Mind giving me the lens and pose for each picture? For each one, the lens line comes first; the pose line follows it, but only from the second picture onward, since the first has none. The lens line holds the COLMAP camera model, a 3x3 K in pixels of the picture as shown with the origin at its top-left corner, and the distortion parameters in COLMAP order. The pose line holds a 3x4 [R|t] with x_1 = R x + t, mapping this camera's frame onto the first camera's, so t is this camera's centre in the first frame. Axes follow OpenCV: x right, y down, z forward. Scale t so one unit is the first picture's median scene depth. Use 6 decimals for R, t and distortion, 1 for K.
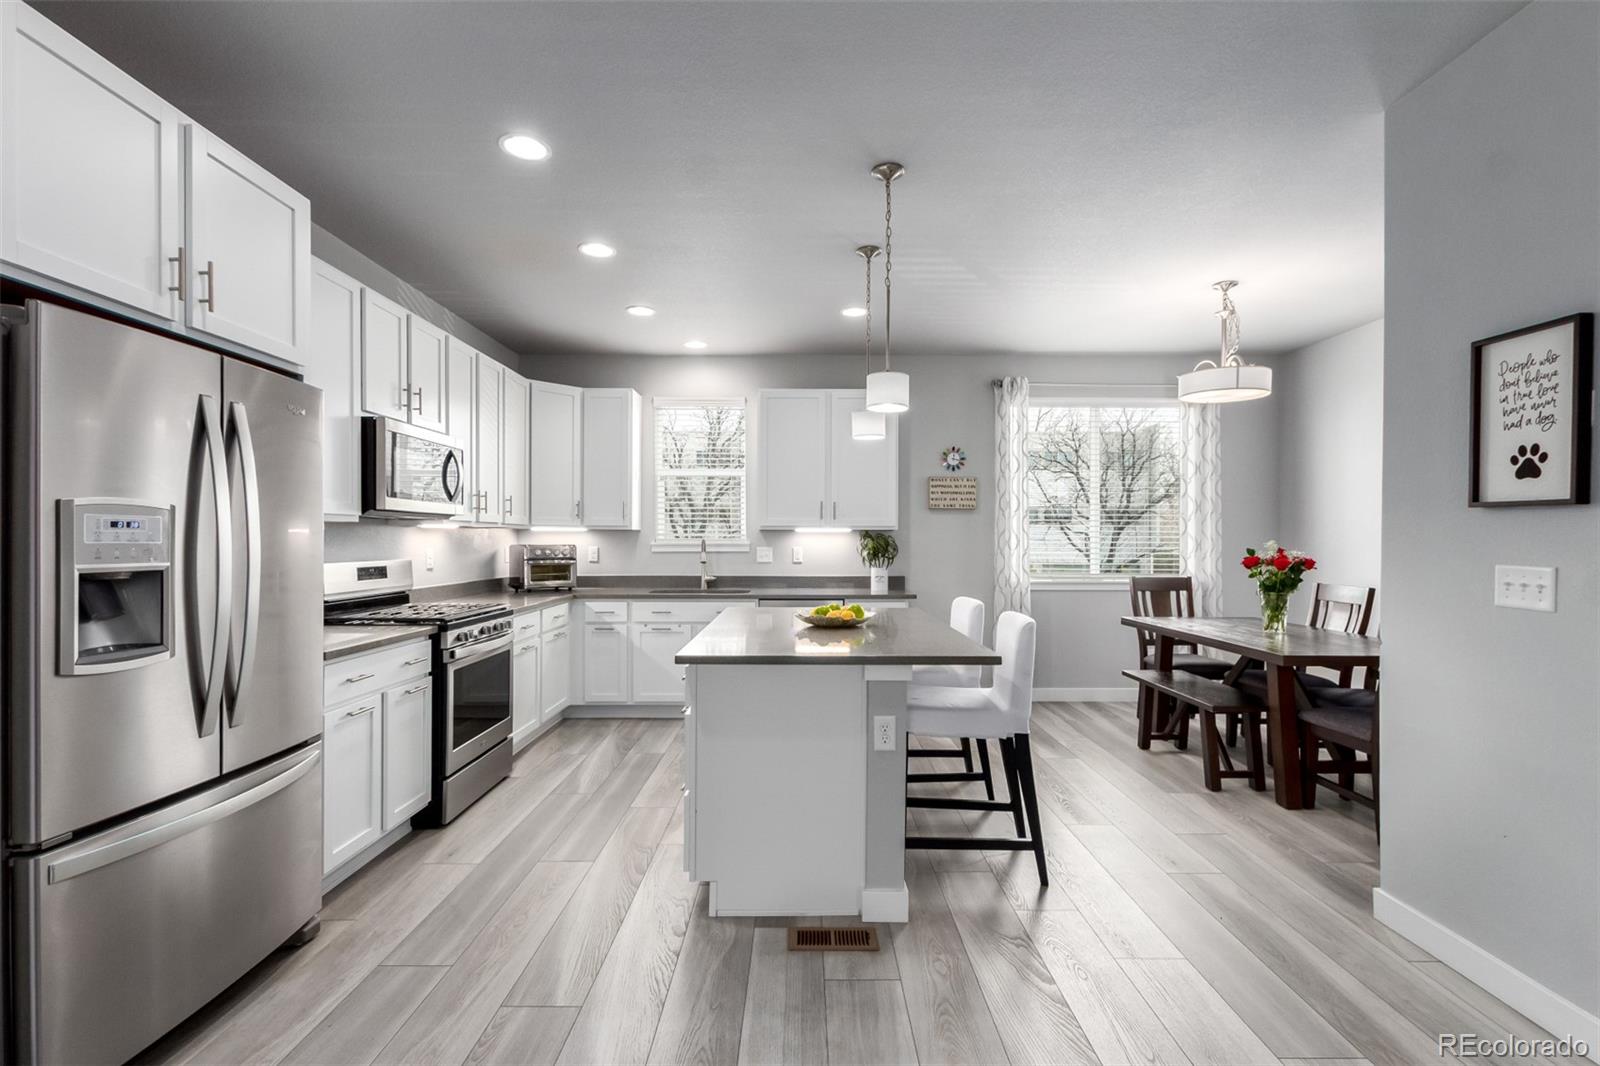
lens RADIAL K [[736.8, 0, 804.7], [0, 736.8, 532.4], [0, 0, 1]] dist [0.001456, 0.000139]
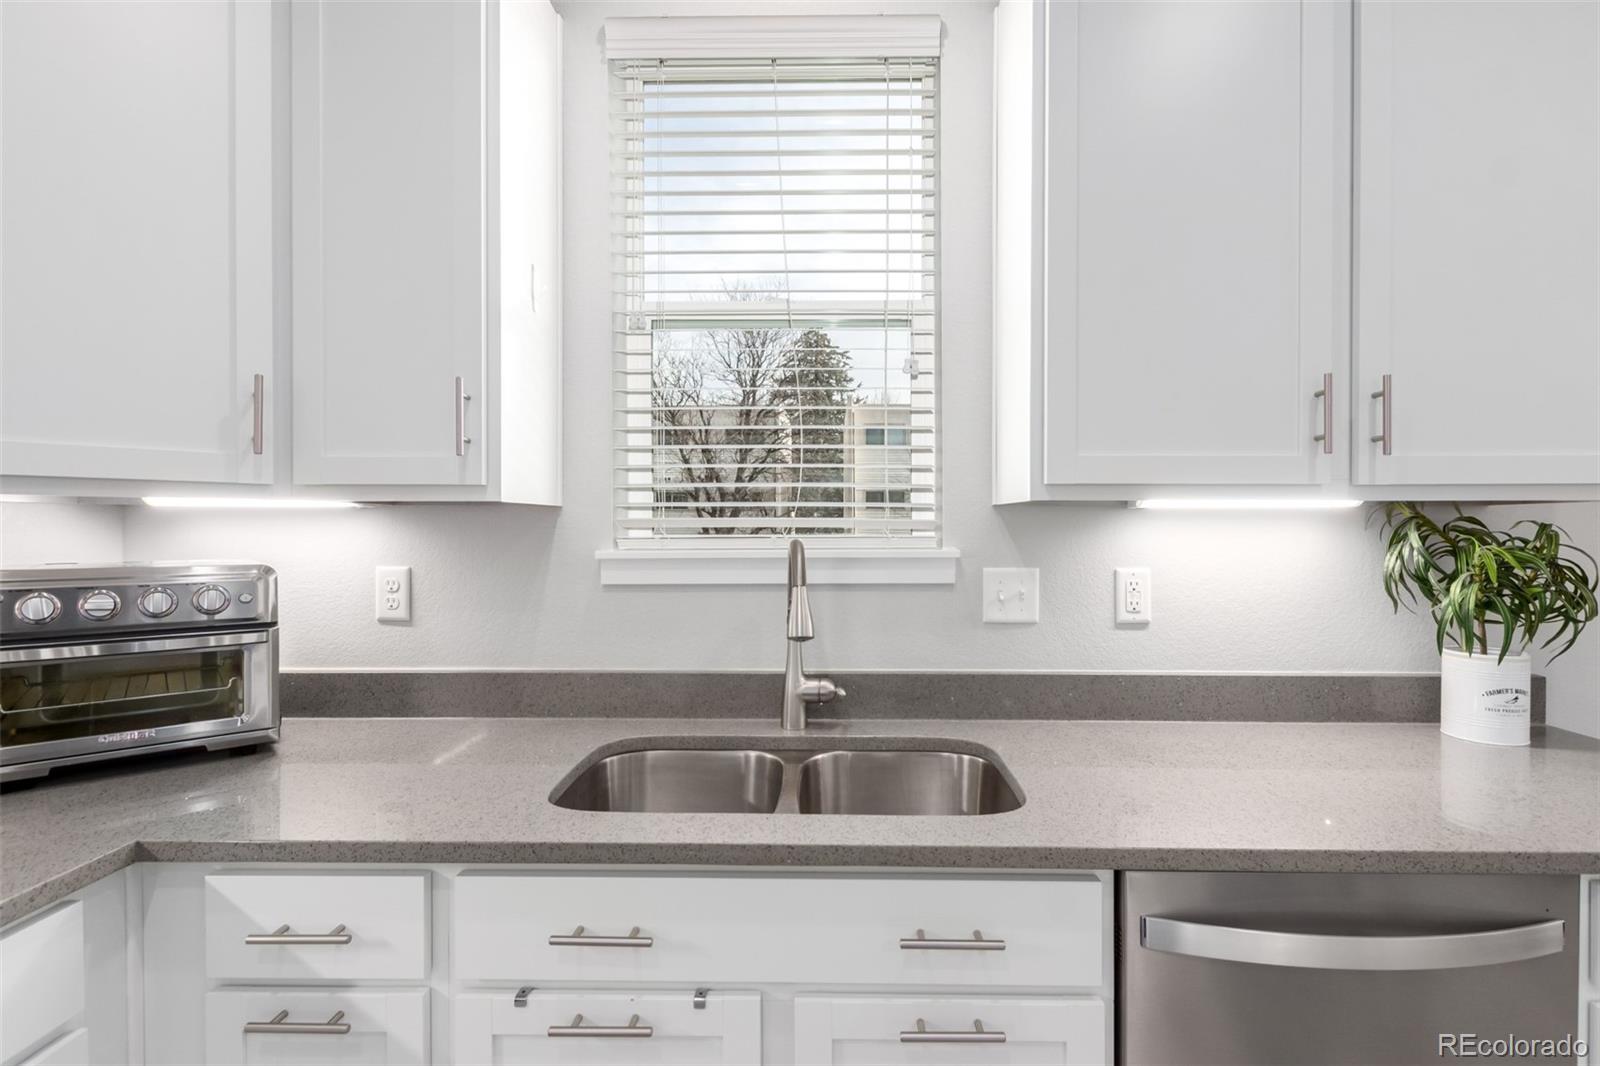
lens RADIAL K [[752.9, 0, 807.0], [0, 752.9, 543.7], [0, 0, 1]] dist [0.000318, -0.000794]
pose [[0.999321, -0.000824, -0.036830, -0.122331], [0.001924, 0.999553, 0.029836, 0.002941], [0.036789, -0.029887, 0.998876, 0.732551]]
